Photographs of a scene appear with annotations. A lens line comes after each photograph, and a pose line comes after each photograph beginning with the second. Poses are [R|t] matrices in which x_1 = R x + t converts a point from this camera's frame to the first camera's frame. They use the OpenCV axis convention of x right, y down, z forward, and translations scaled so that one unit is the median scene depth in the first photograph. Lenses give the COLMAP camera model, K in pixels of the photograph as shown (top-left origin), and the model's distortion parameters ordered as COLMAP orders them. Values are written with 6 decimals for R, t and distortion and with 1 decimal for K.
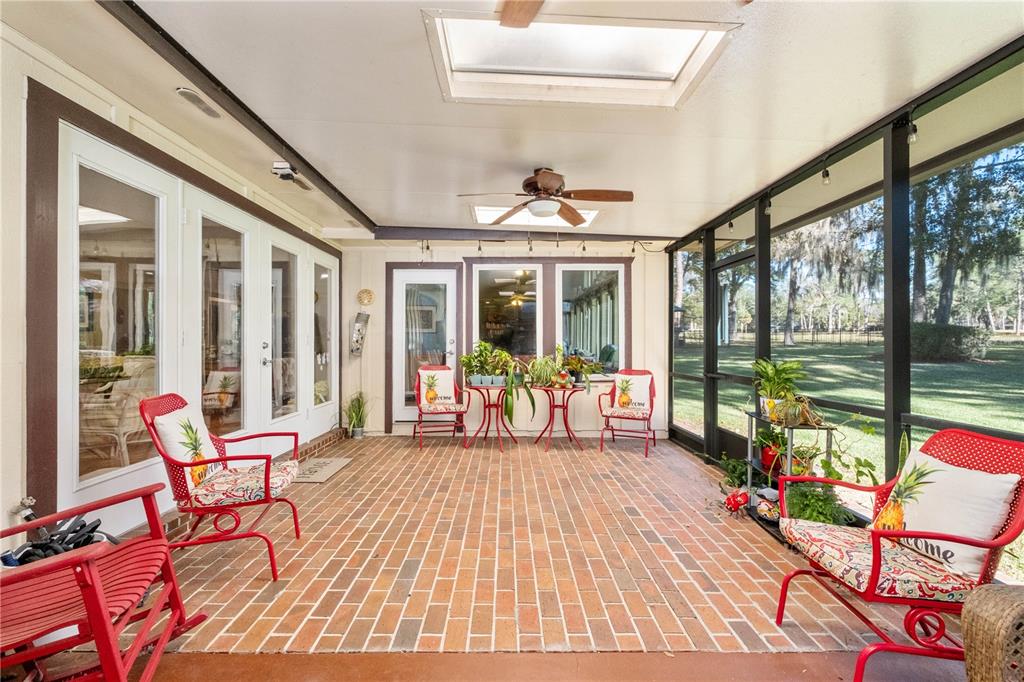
lens RADIAL K [[442.9, 0, 514.4], [0, 442.9, 341.1], [0, 0, 1]] dist [0.002838, 0.000111]
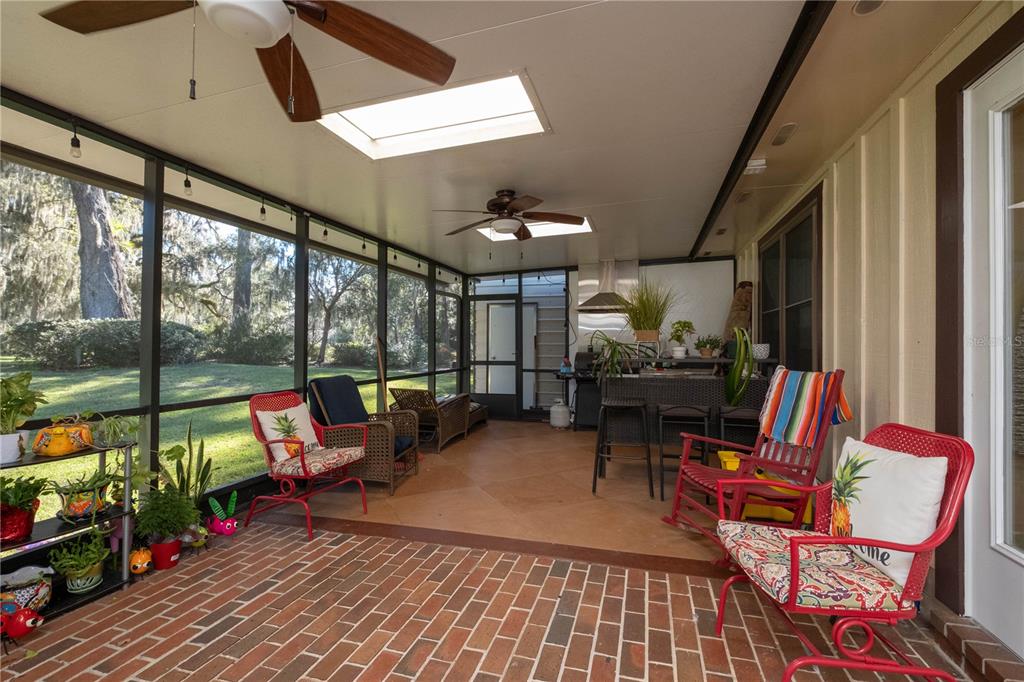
lens RADIAL K [[442.9, 0, 512.4], [0, 442.9, 344.8], [0, 0, 1]] dist [0.002838, 0.000111]
pose [[-0.949708, -0.002745, 0.313124, -0.439567], [-0.005367, 0.999957, -0.007513, 0.002248], [-0.313090, -0.008816, -0.949683, 1.957283]]
